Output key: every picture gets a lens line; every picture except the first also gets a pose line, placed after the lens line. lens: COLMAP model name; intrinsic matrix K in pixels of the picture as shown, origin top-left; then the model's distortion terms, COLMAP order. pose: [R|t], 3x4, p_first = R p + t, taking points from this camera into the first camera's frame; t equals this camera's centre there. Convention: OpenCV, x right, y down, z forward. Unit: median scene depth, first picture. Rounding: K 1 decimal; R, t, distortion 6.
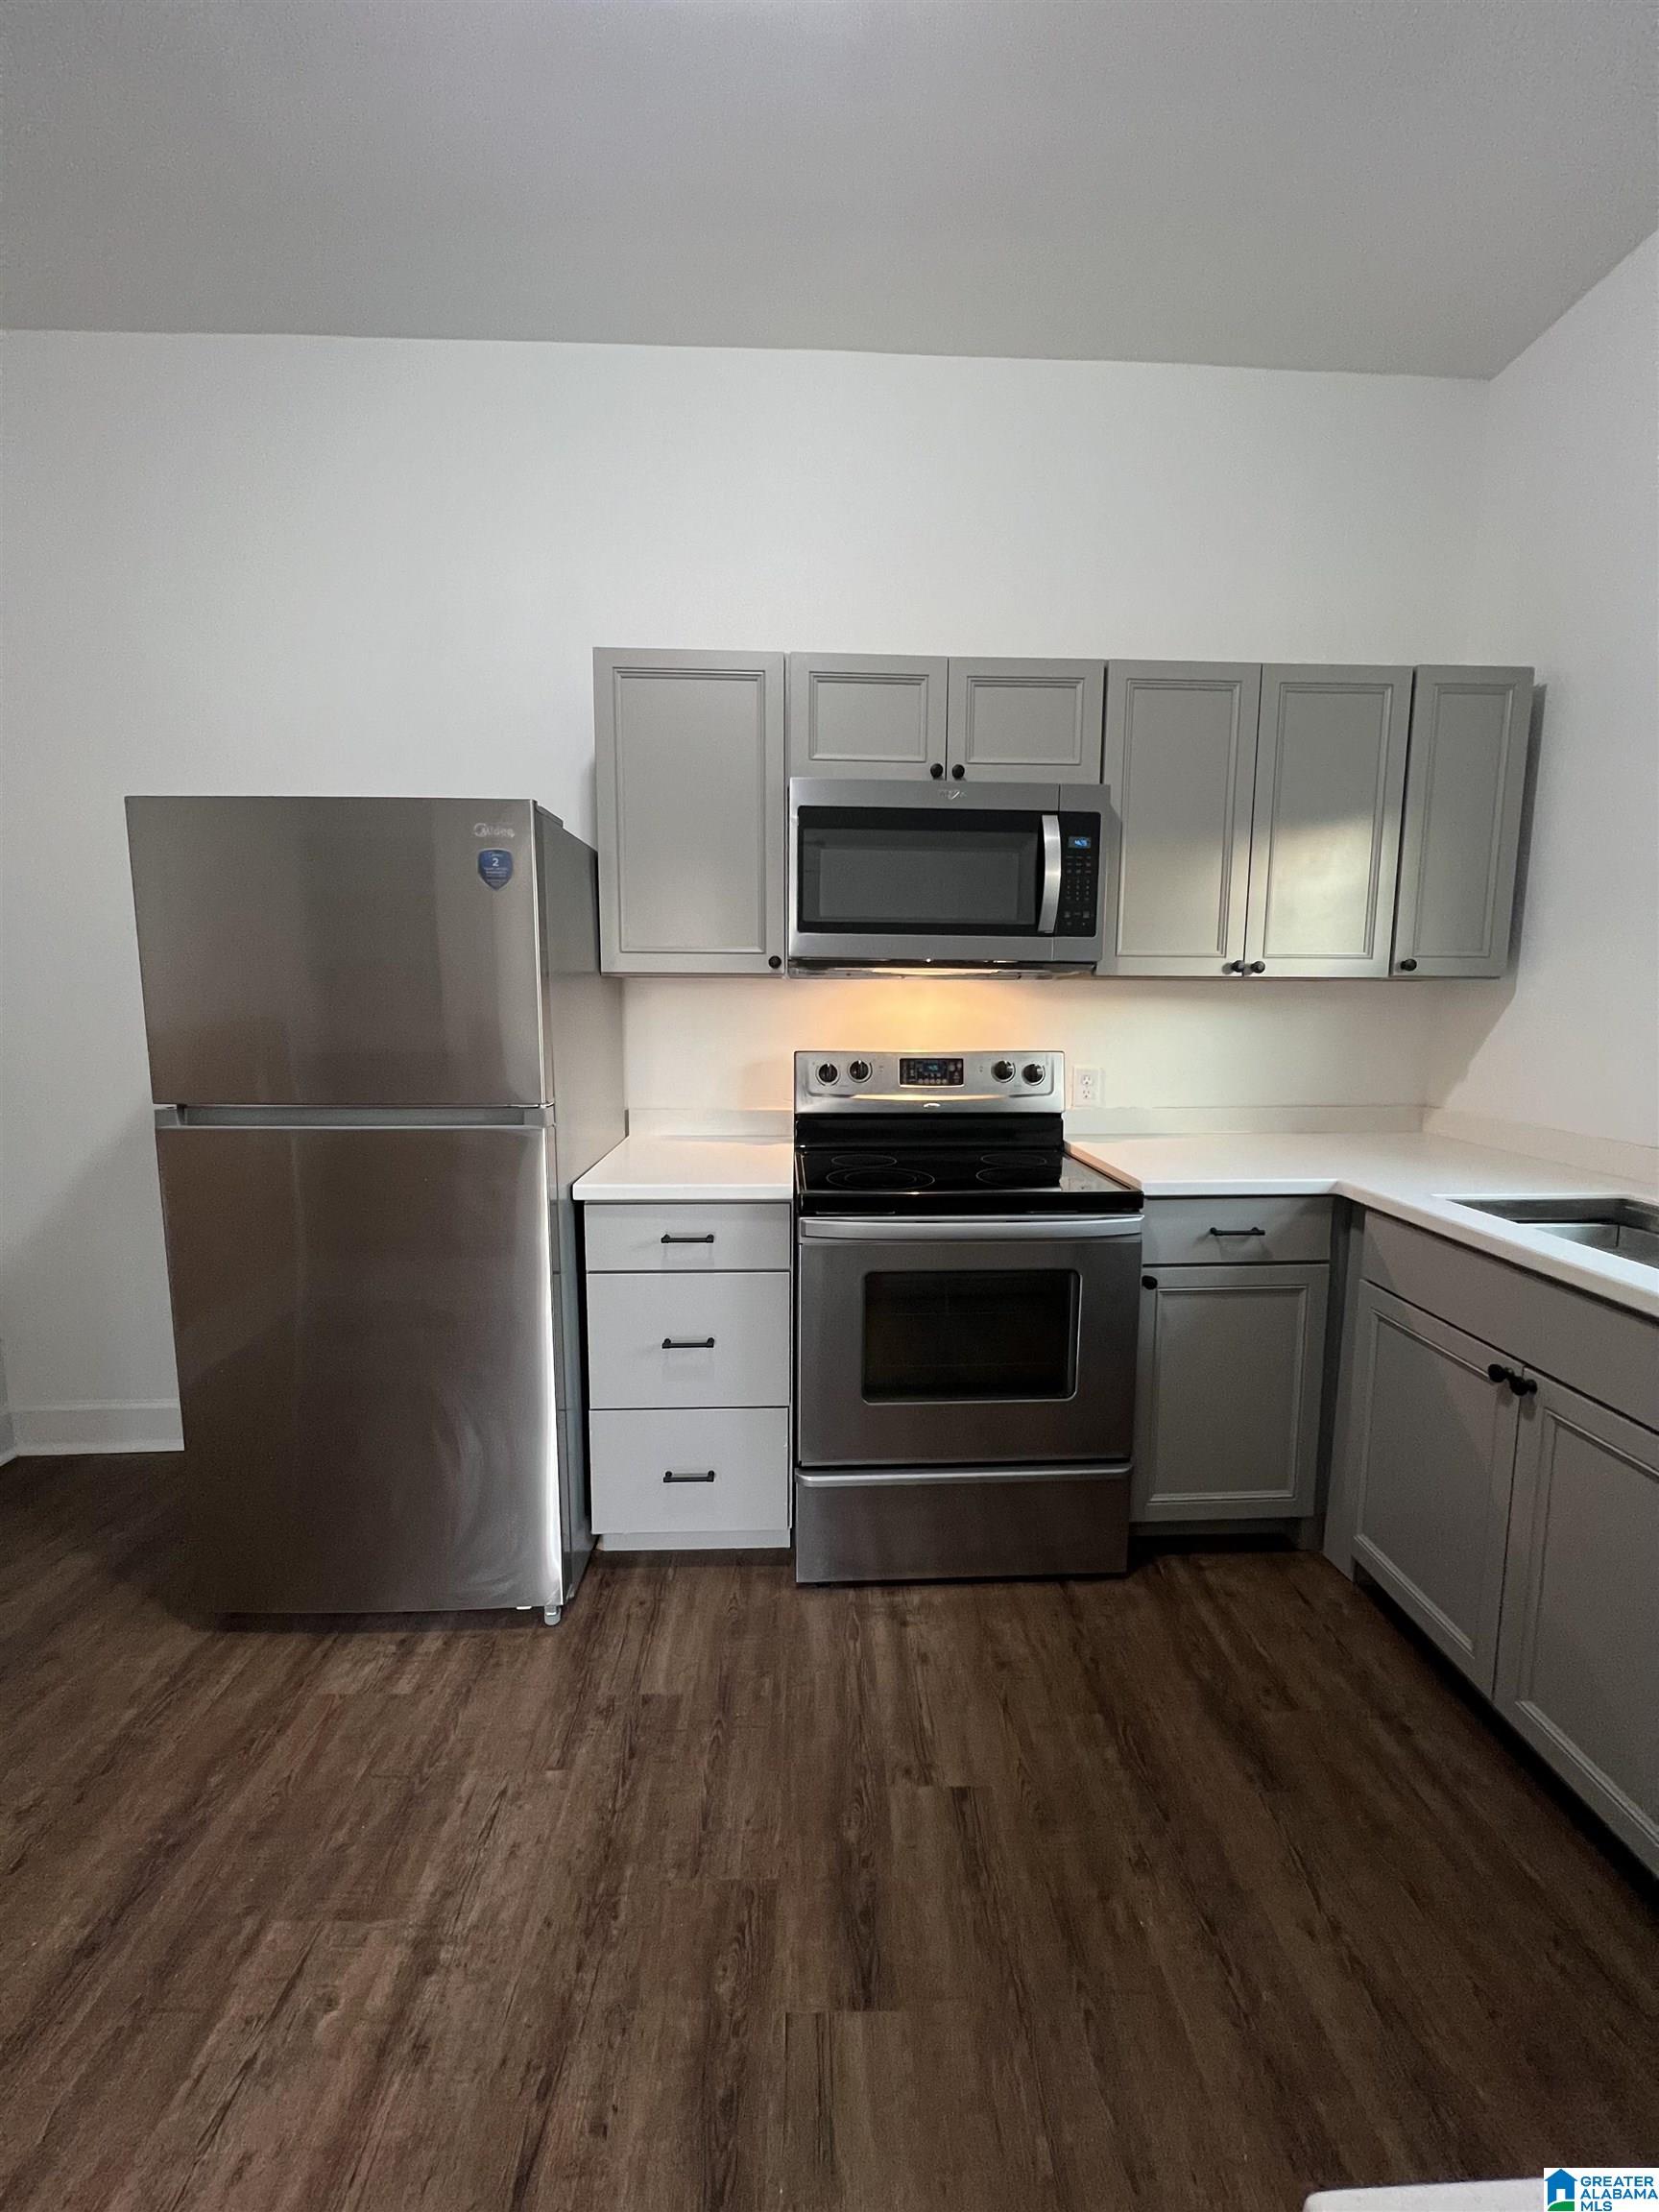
lens RADIAL K [[882.2, 0, 831.9], [0, 882.2, 1104.6], [0, 0, 1]] dist [-0.000770, 0.000226]
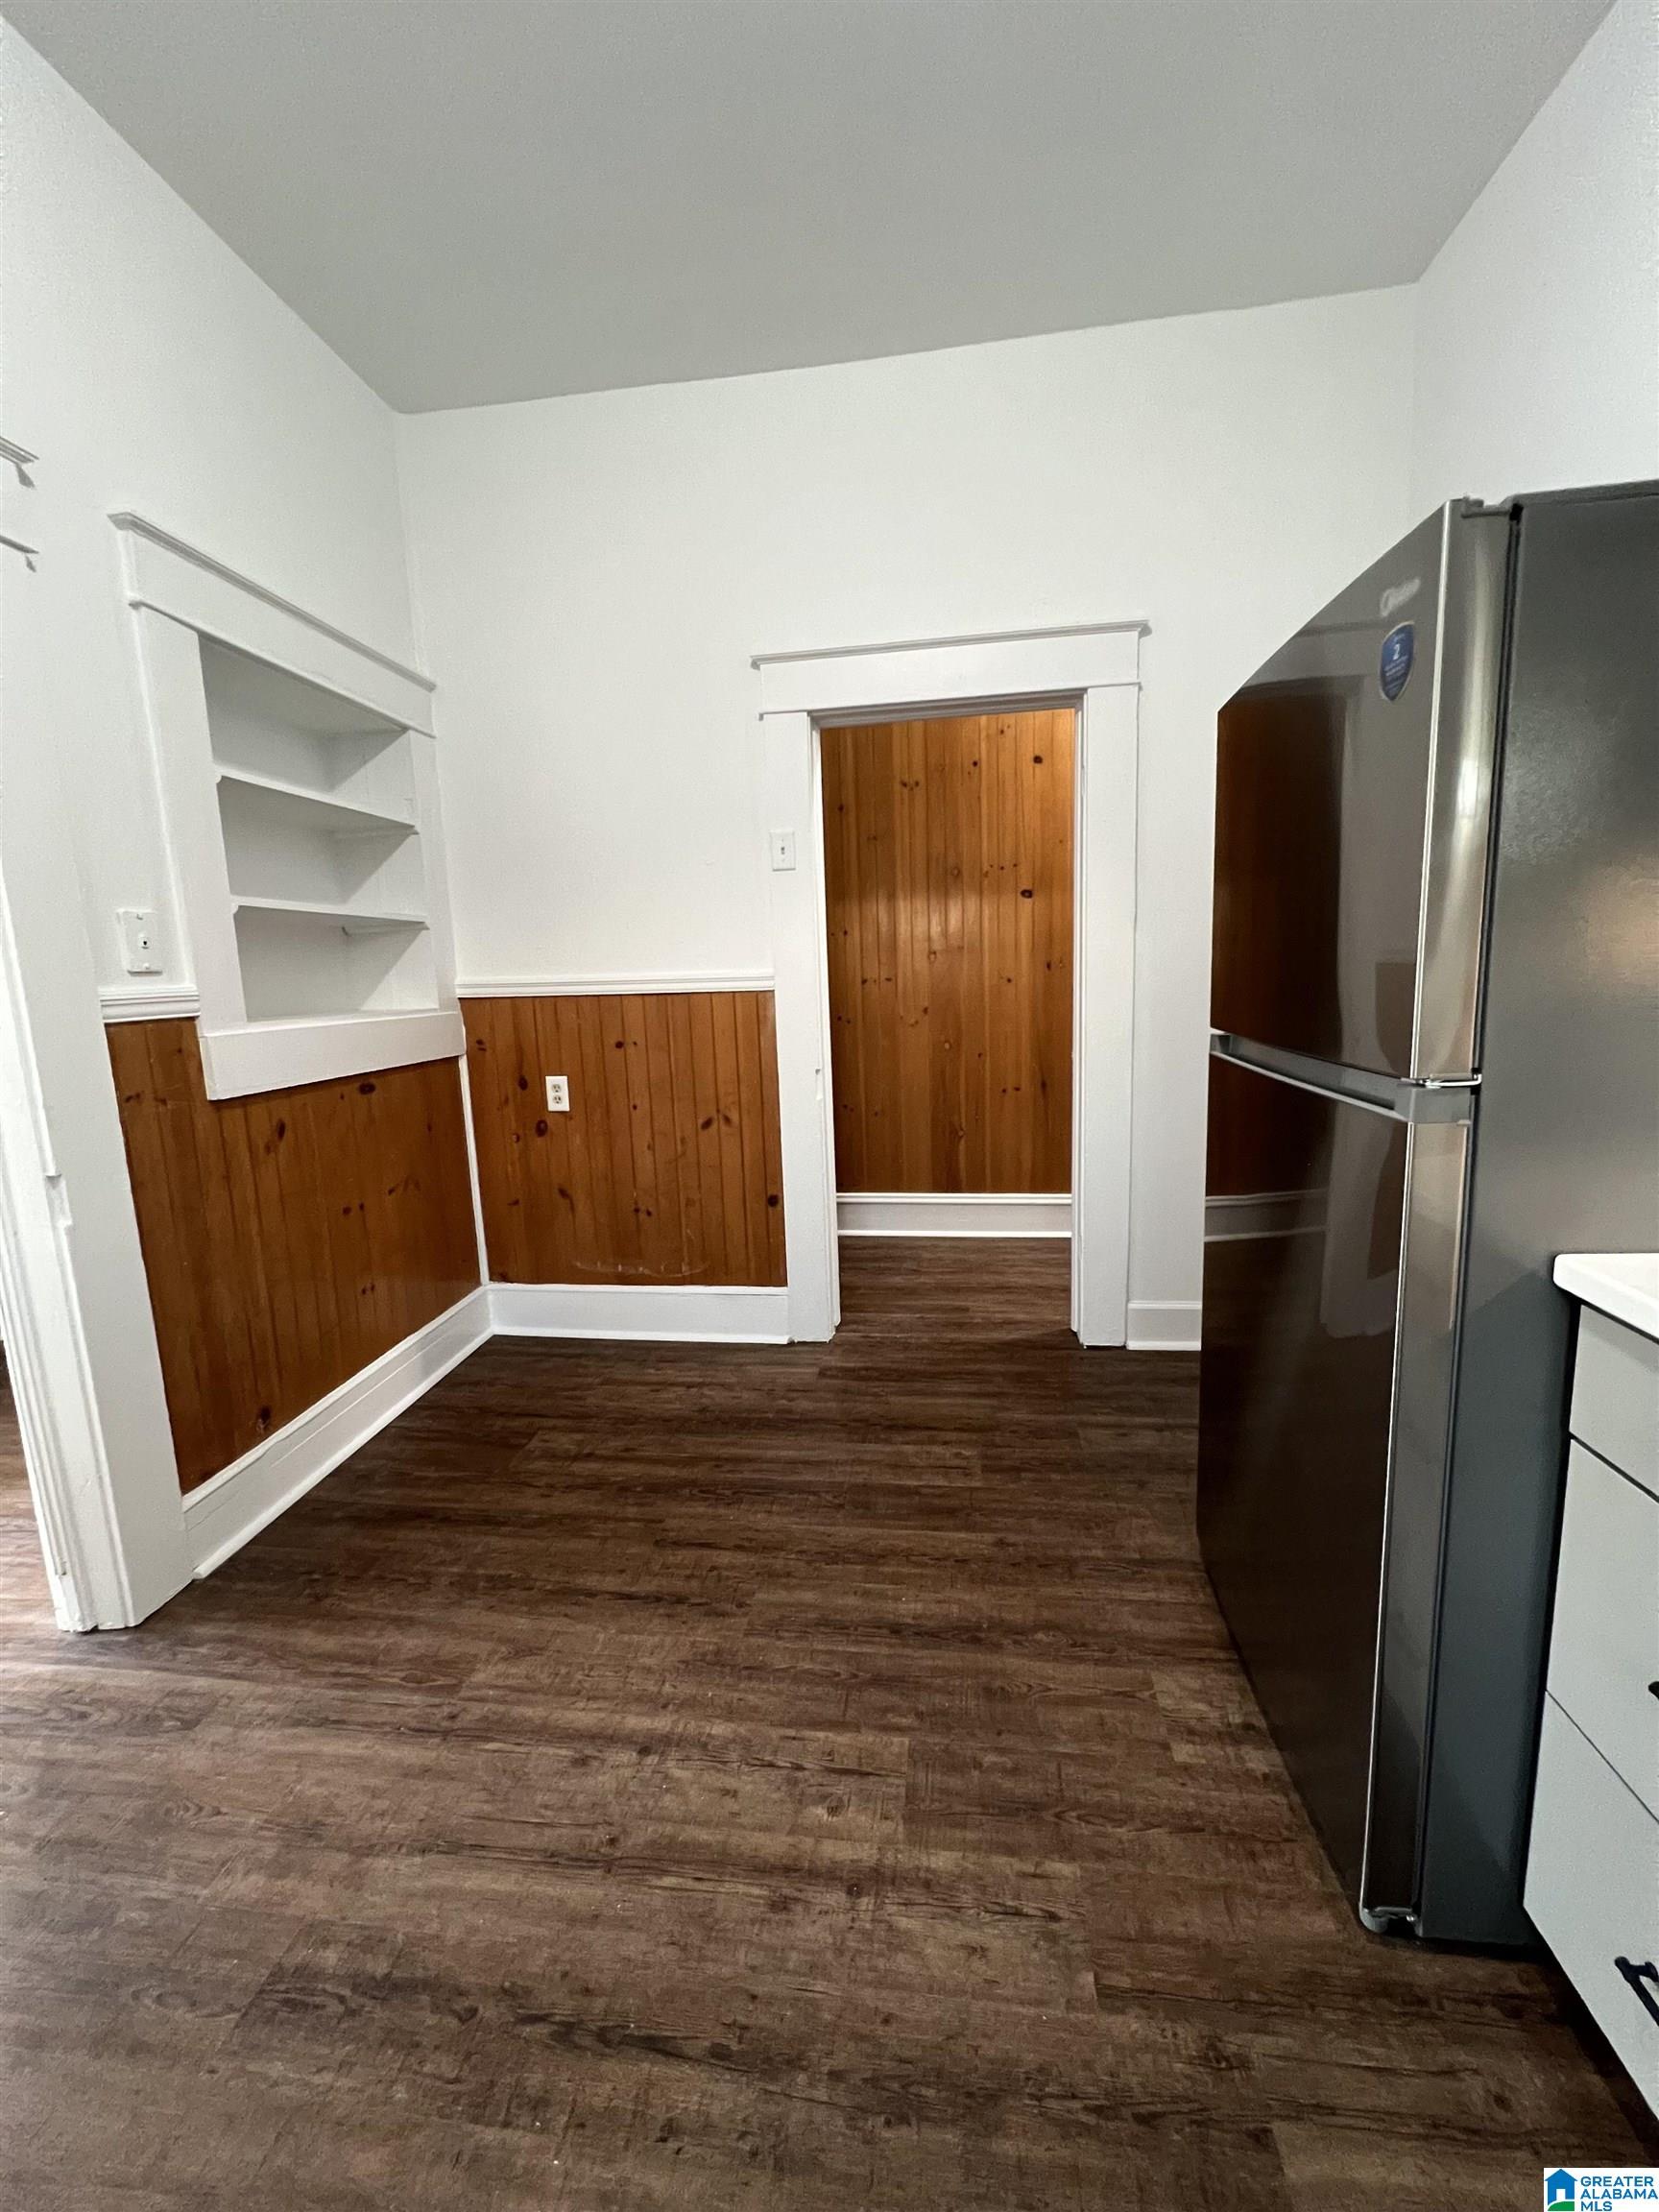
lens RADIAL K [[882.2, 0, 833.2], [0, 882.2, 1098.0], [0, 0, 1]] dist [-0.000770, 0.000226]
pose [[-0.152978, 0.149707, -0.976824, 0.272046], [-0.082417, 0.983082, 0.163573, -0.048989], [0.984787, 0.105530, -0.138051, 0.705418]]
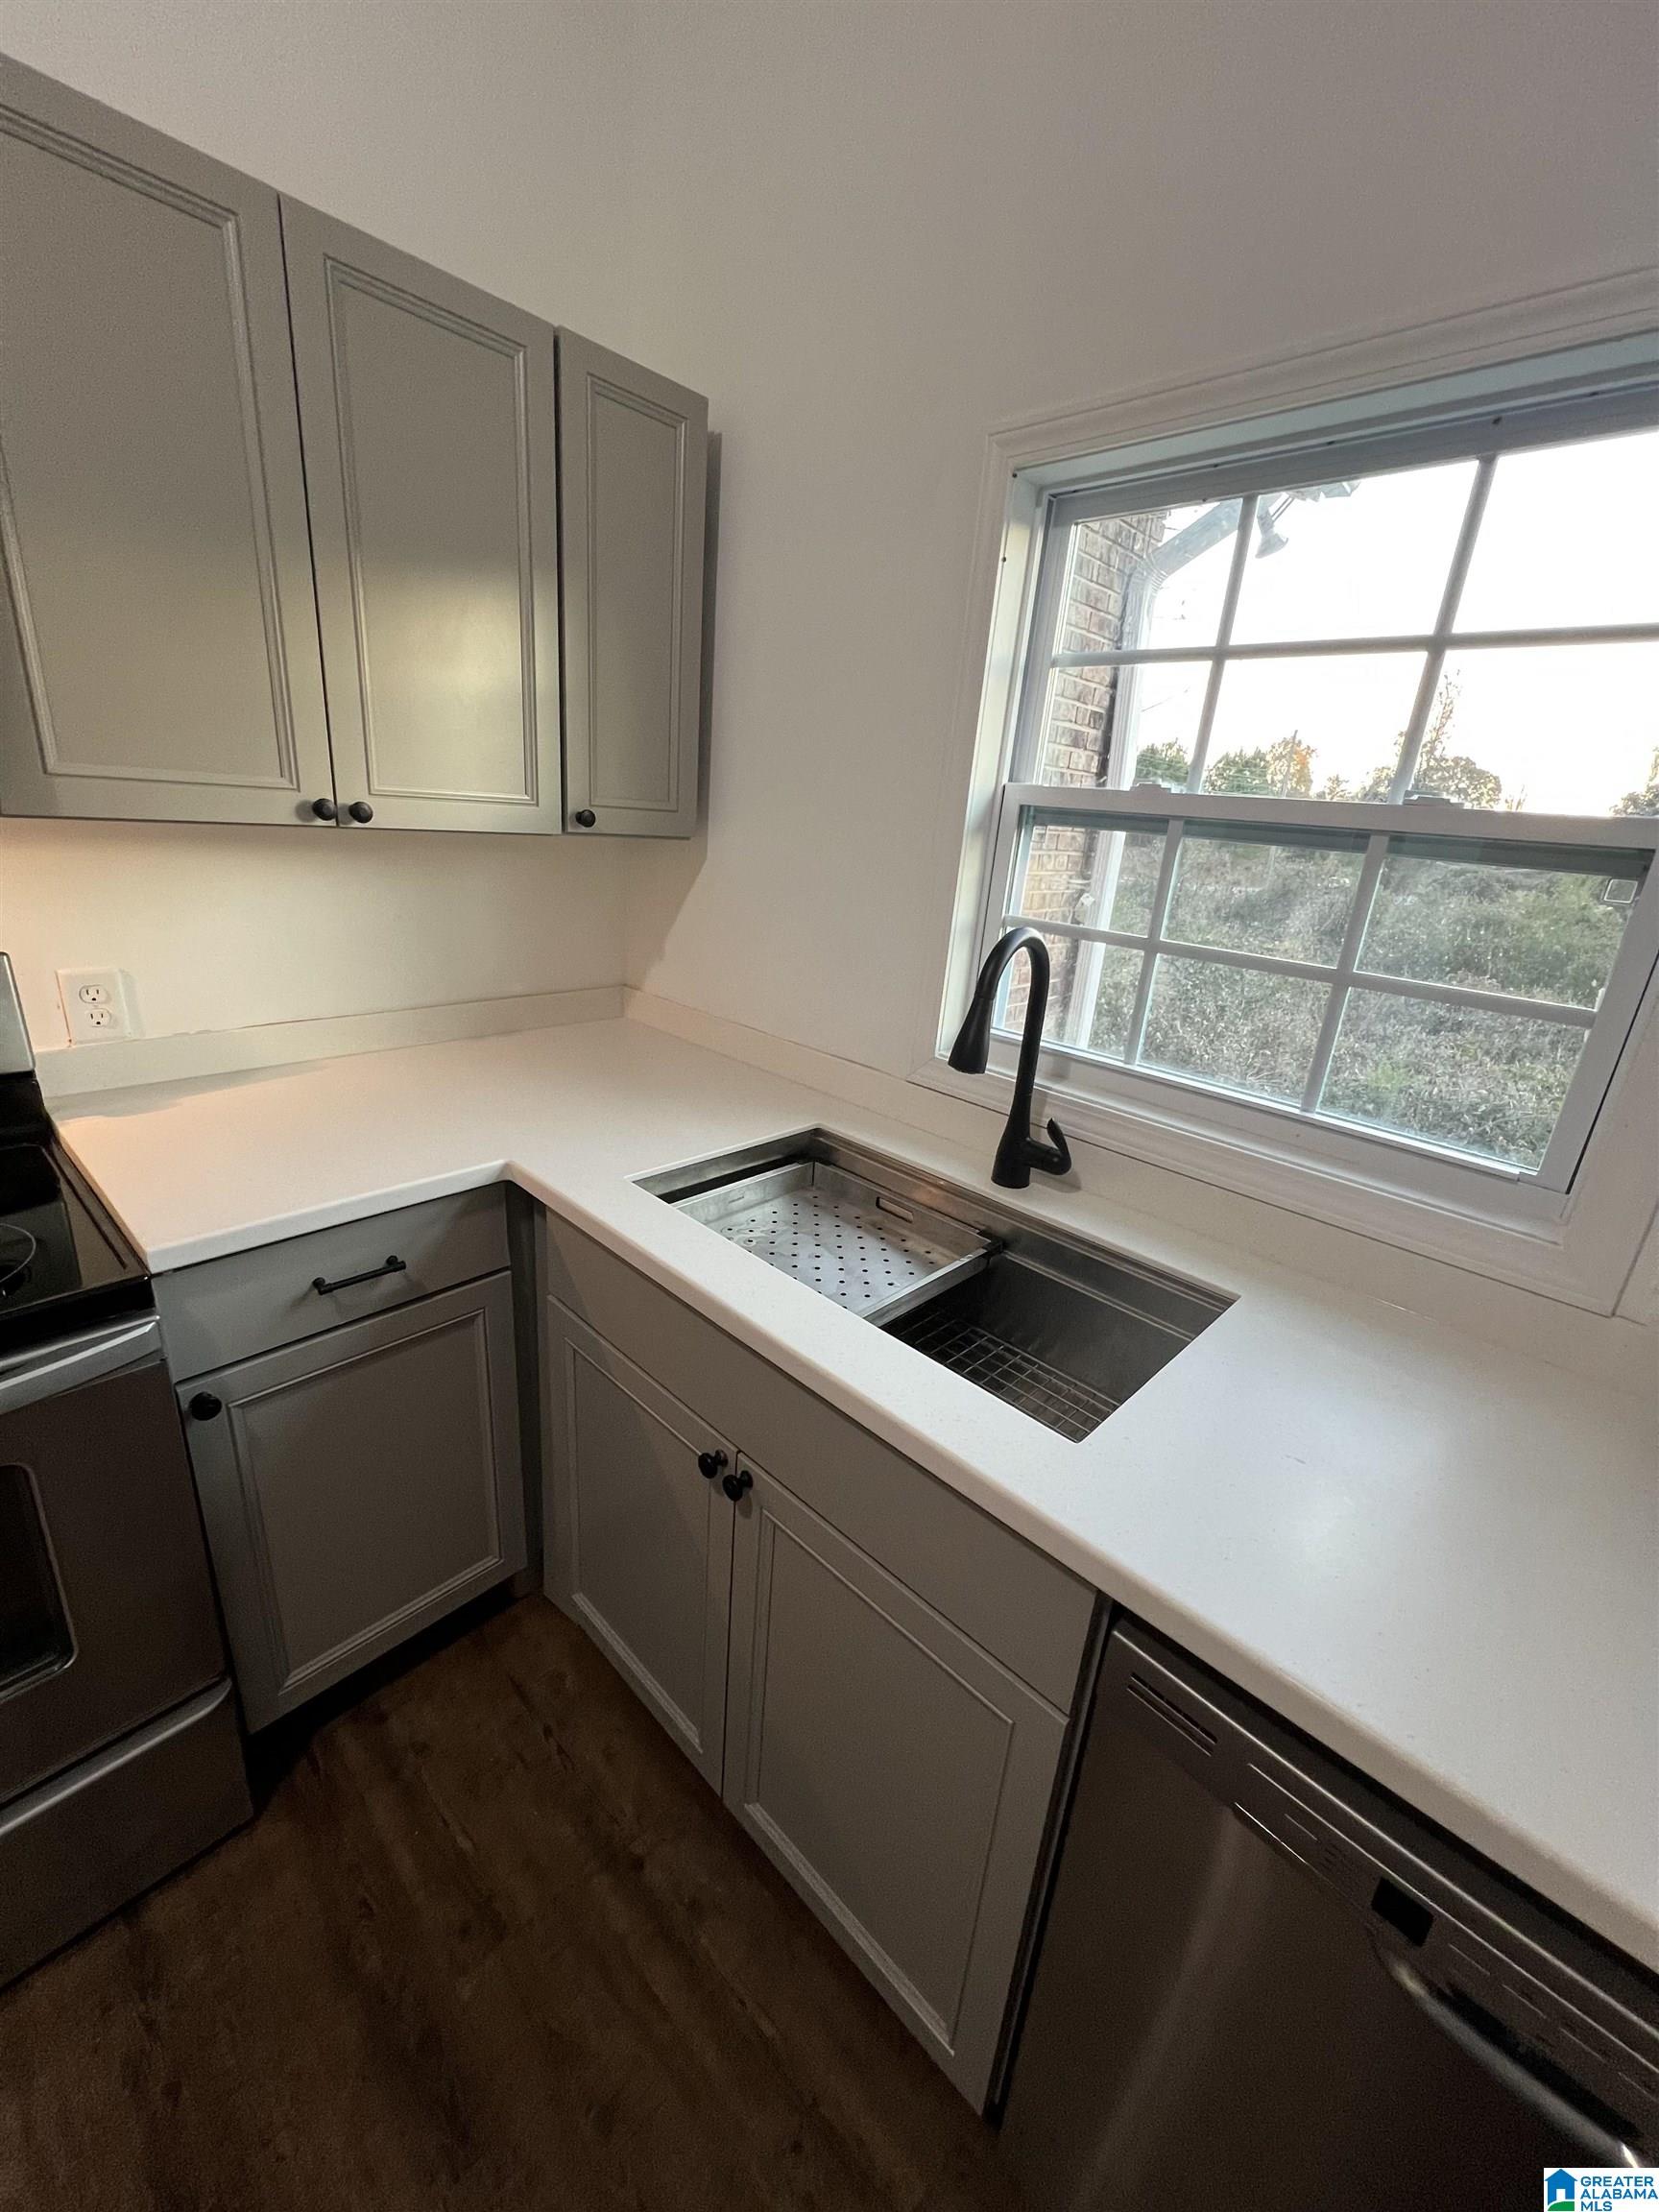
lens RADIAL K [[882.2, 0, 833.7], [0, 882.2, 1101.3], [0, 0, 1]] dist [-0.000770, 0.000226]
pose [[0.702708, -0.177919, 0.688874, 0.327390], [0.010774, 0.970778, 0.239737, -0.131944], [-0.711397, -0.161043, 0.684090, 0.412217]]
